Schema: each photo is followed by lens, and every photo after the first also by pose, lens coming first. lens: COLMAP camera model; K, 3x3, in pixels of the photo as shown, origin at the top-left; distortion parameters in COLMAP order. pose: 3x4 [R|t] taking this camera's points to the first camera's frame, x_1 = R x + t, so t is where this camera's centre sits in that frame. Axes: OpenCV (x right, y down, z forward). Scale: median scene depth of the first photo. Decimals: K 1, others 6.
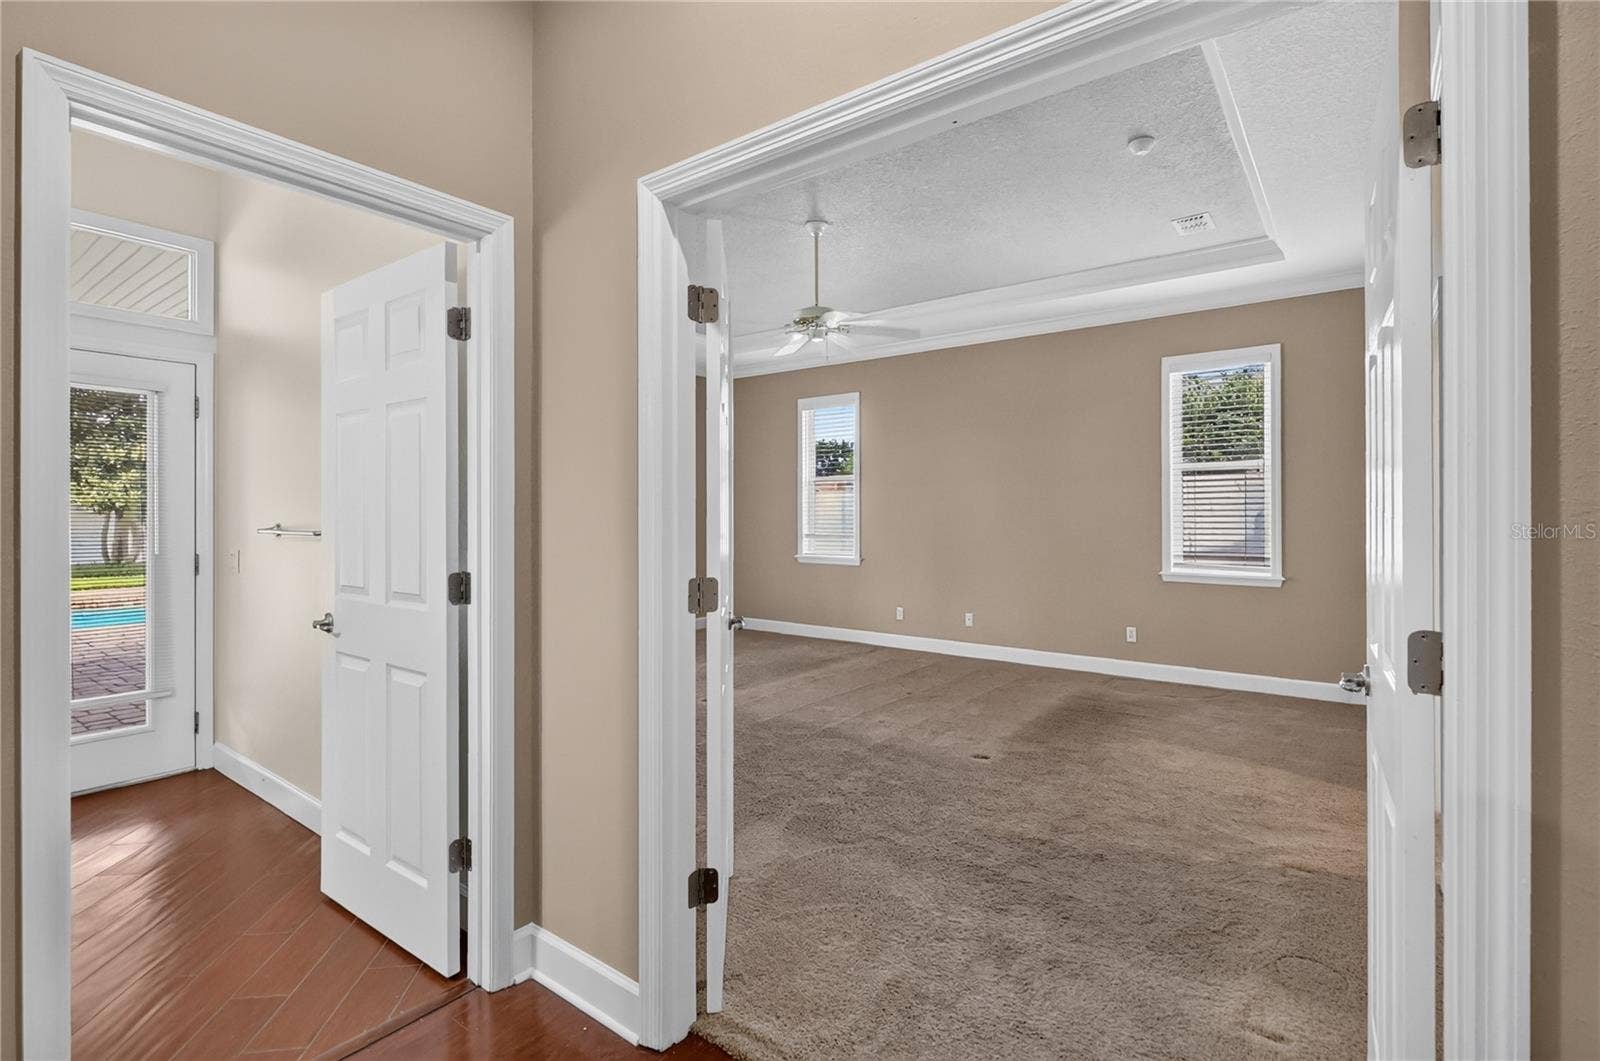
lens RADIAL K [[746.8, 0, 798.7], [0, 746.8, 517.3], [0, 0, 1]] dist [-0.003464, -0.000441]
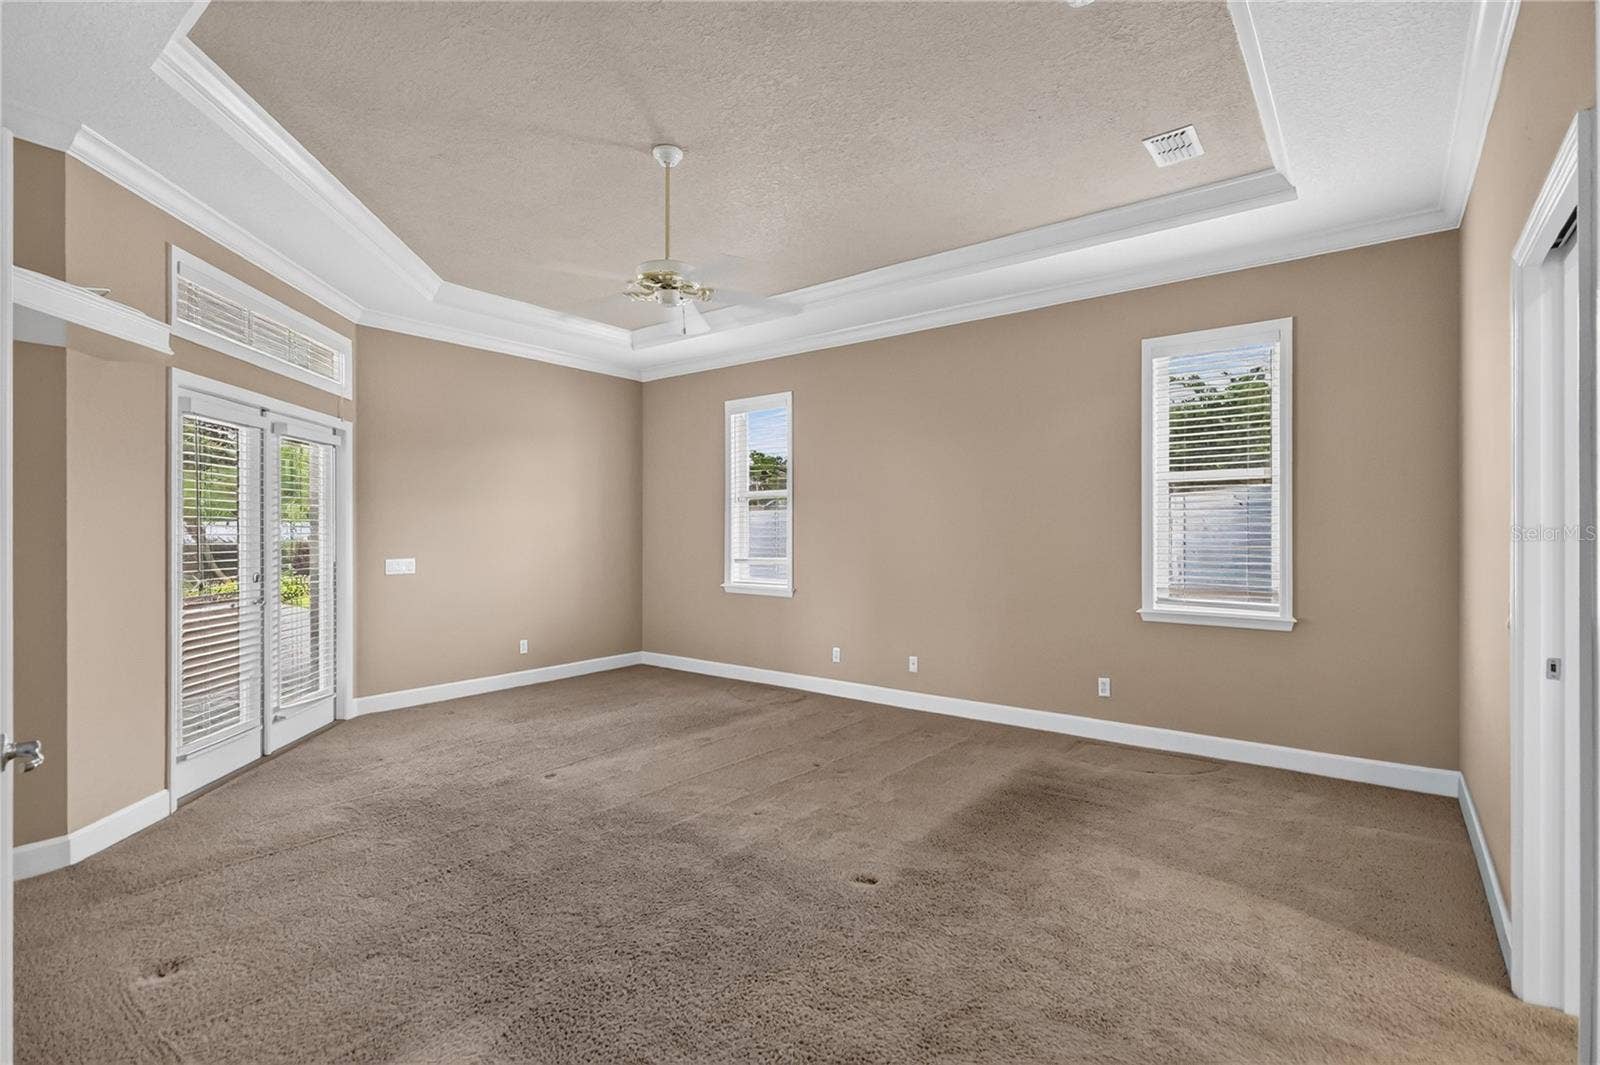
lens RADIAL K [[746.8, 0, 800.1], [0, 746.8, 540.3], [0, 0, 1]] dist [-0.003464, -0.000441]
pose [[0.999939, -0.000177, -0.011010, 0.132538], [0.000220, 0.999992, 0.003900, -0.003774], [0.011009, -0.003902, 0.999932, 0.202224]]
